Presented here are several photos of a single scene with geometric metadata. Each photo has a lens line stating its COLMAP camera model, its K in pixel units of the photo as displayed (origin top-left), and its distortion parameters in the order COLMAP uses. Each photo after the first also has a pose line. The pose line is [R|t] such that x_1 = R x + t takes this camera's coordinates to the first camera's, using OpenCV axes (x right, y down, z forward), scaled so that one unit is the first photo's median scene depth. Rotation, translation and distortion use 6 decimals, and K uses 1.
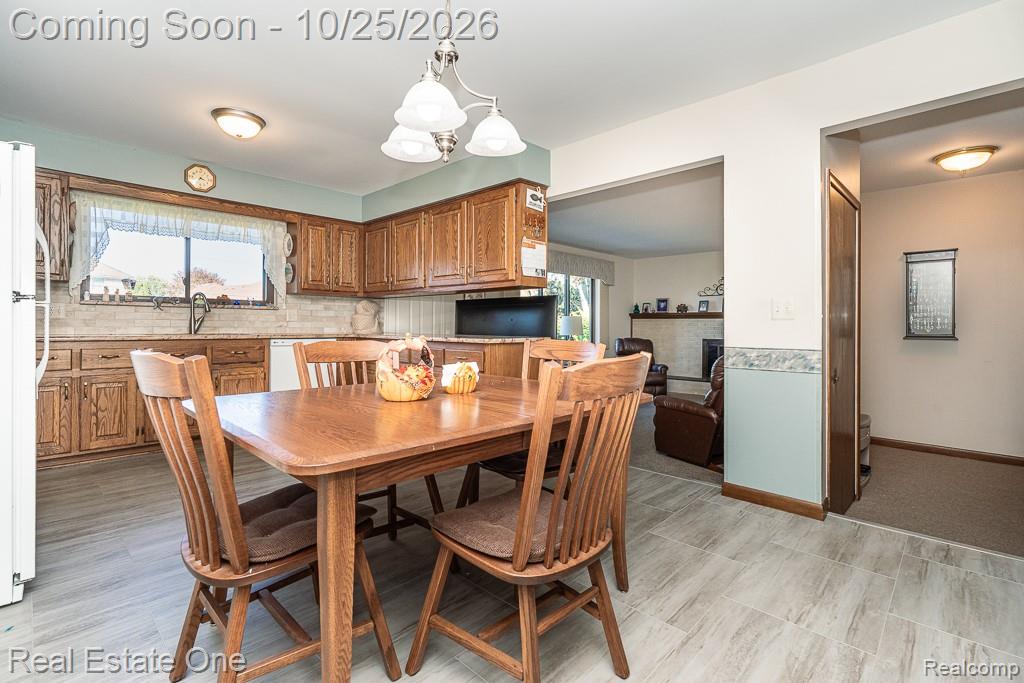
lens RADIAL K [[469.6, 0, 515.3], [0, 469.6, 325.1], [0, 0, 1]] dist [-0.000382, -0.000335]
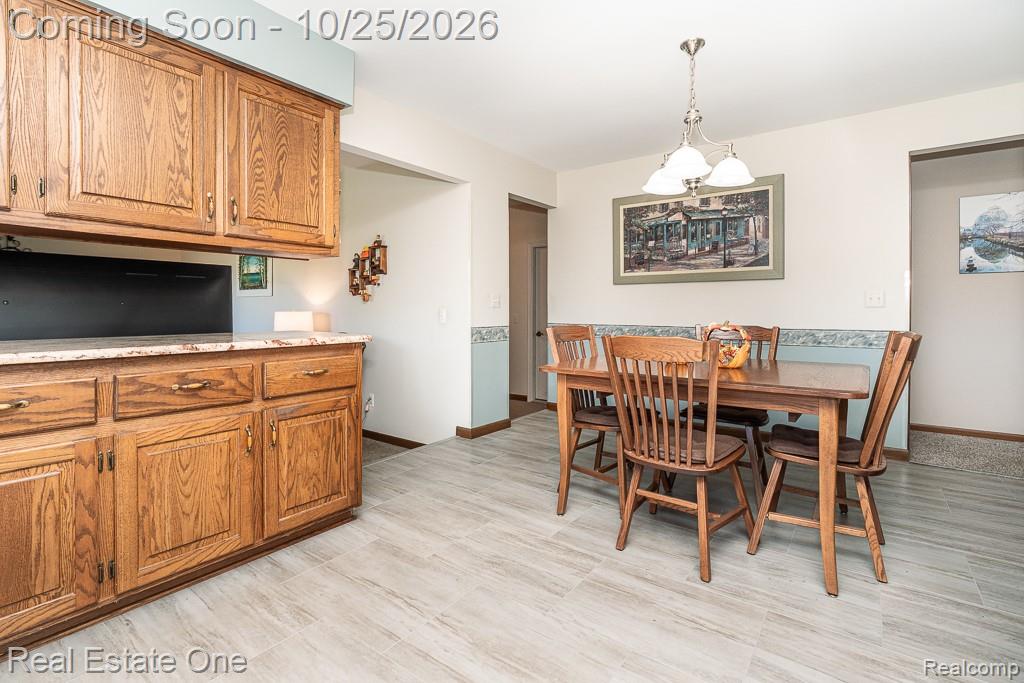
lens RADIAL K [[483.1, 0, 510.9], [0, 483.1, 310.7], [0, 0, 1]] dist [-0.000023, 0.000325]
pose [[-0.123136, -0.009166, 0.992347, -0.593511], [-0.002216, 0.999957, 0.008961, -0.009498], [-0.992387, -0.001096, -0.123151, 0.675748]]
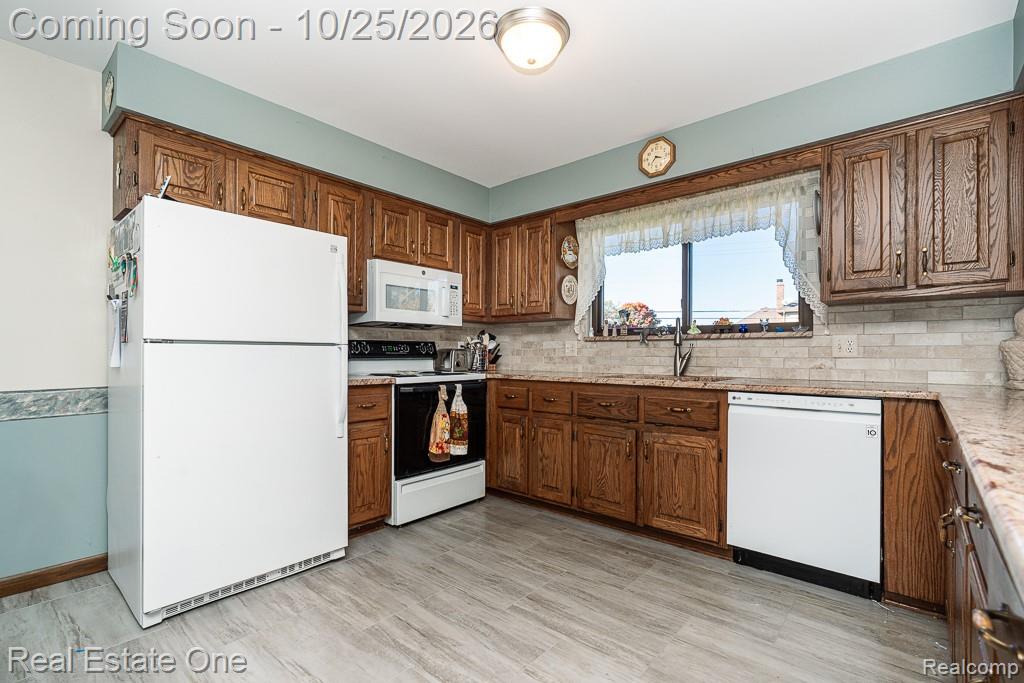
lens RADIAL K [[469.1, 0, 513.4], [0, 469.1, 349.7], [0, 0, 1]] dist [-0.003951, -0.000012]
pose [[0.054472, -0.014828, -0.998405, 0.019817], [-0.001723, 0.999887, -0.014944, -0.010046], [0.998514, 0.002535, 0.054440, 0.682387]]
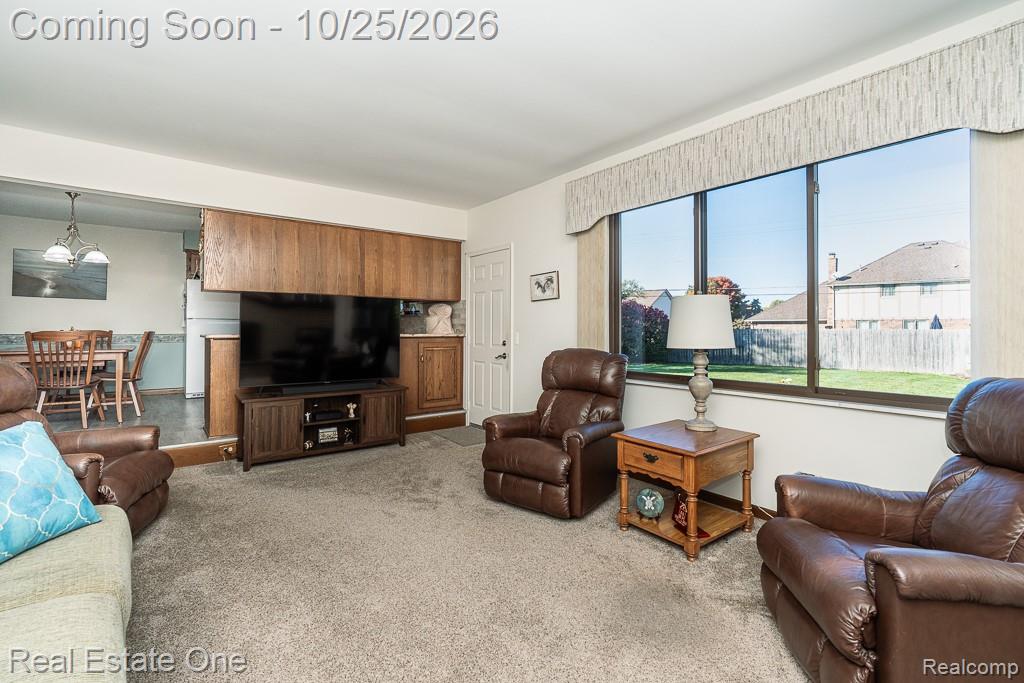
lens RADIAL K [[469.6, 0, 515.3], [0, 469.6, 325.1], [0, 0, 1]] dist [-0.000382, -0.000335]
pose [[-0.148273, -0.016213, -0.988814, 0.899688], [-0.002872, 0.999868, -0.015964, 0.016576], [0.988942, 0.000473, -0.148300, 1.617789]]
